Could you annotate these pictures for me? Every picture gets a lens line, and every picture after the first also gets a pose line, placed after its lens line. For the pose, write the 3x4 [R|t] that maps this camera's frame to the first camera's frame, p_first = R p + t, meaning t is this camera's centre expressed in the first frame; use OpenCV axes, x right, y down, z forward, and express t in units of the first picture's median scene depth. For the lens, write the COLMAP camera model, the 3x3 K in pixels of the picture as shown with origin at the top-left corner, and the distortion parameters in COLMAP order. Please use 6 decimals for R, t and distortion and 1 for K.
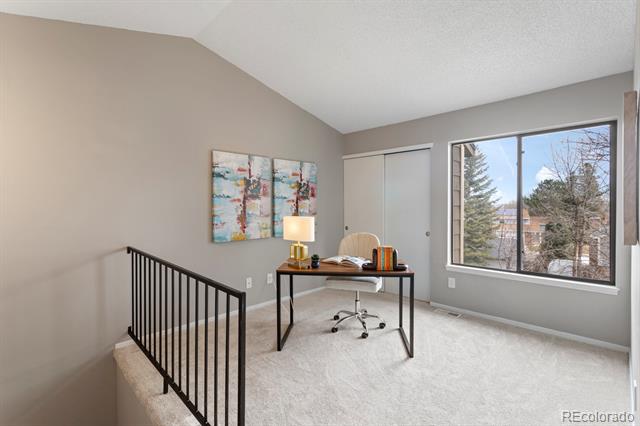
lens RADIAL K [[296.9, 0, 319.7], [0, 296.9, 203.4], [0, 0, 1]] dist [0.001057, 0.000058]
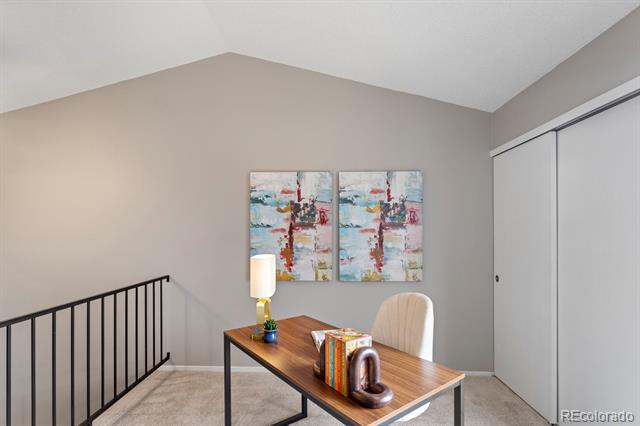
lens RADIAL K [[336.8, 0, 319.5], [0, 336.8, 231.3], [0, 0, 1]] dist [-0.002857, -0.000192]
pose [[0.691187, -0.005564, -0.722655, 0.402347], [-0.001141, 0.999961, -0.008791, 0.000097], [0.722675, 0.006901, 0.691153, 0.400950]]
